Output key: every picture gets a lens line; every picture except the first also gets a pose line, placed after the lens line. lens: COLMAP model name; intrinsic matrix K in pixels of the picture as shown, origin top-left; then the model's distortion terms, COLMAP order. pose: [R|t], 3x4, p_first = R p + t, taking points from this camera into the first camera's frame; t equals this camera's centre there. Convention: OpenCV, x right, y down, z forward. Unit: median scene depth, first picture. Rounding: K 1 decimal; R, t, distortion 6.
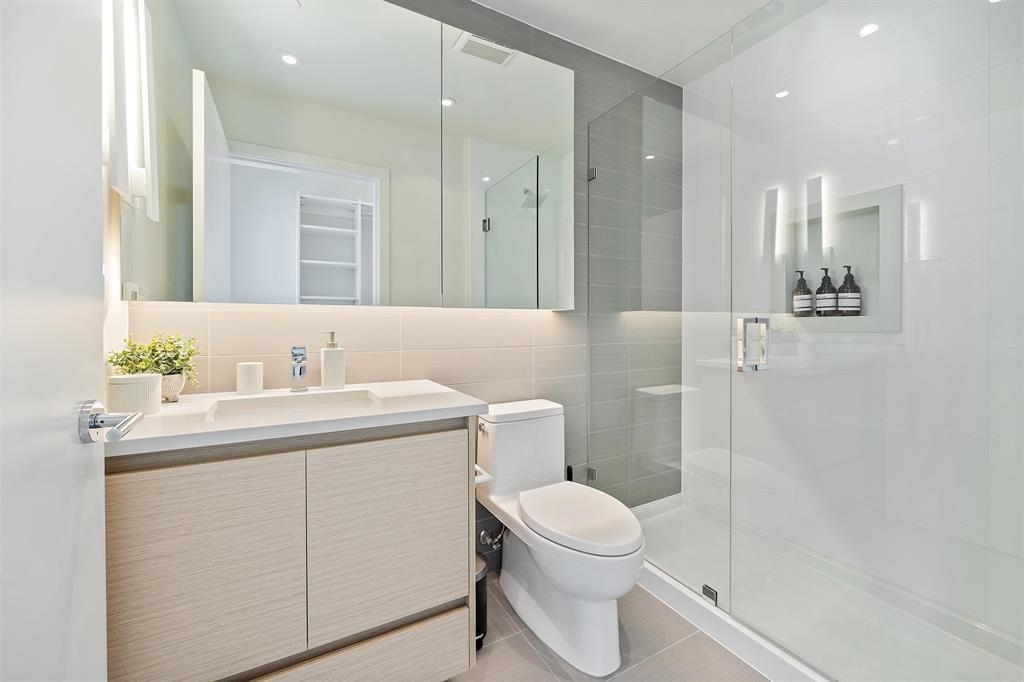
lens RADIAL K [[414.8, 0, 513.8], [0, 414.8, 325.1], [0, 0, 1]] dist [-0.001396, -0.000006]
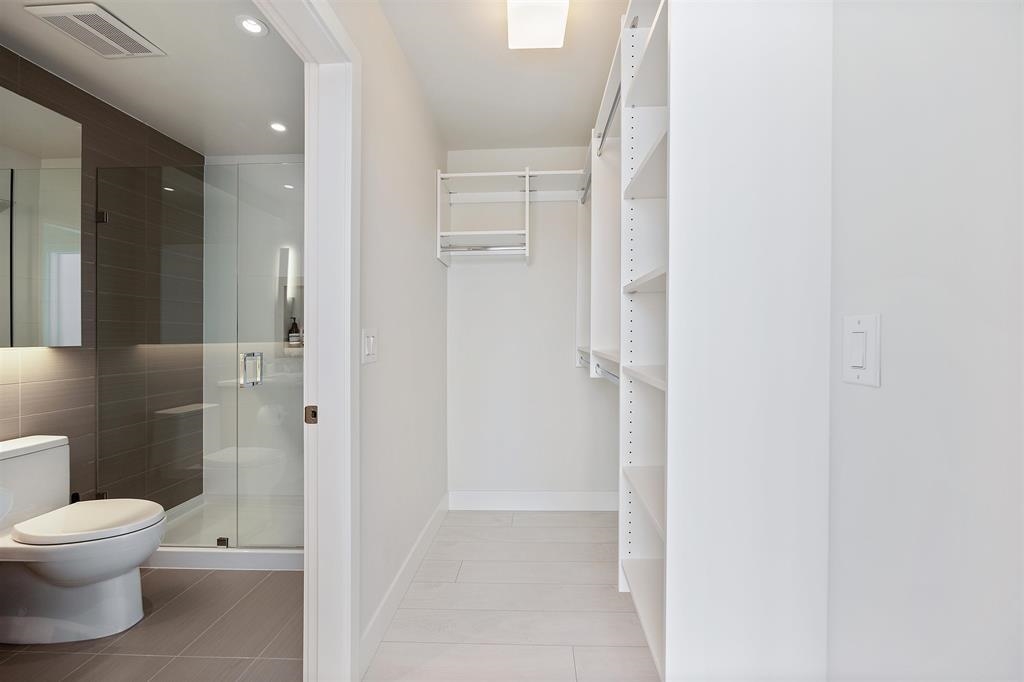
lens RADIAL K [[405.4, 0, 530.6], [0, 405.4, 335.7], [0, 0, 1]] dist [-0.001724, -0.000321]
pose [[0.497231, 0.002368, 0.867615, -0.166030], [0.006068, 0.999962, -0.006207, -0.044953], [-0.867597, 0.008350, 0.497198, -0.477854]]
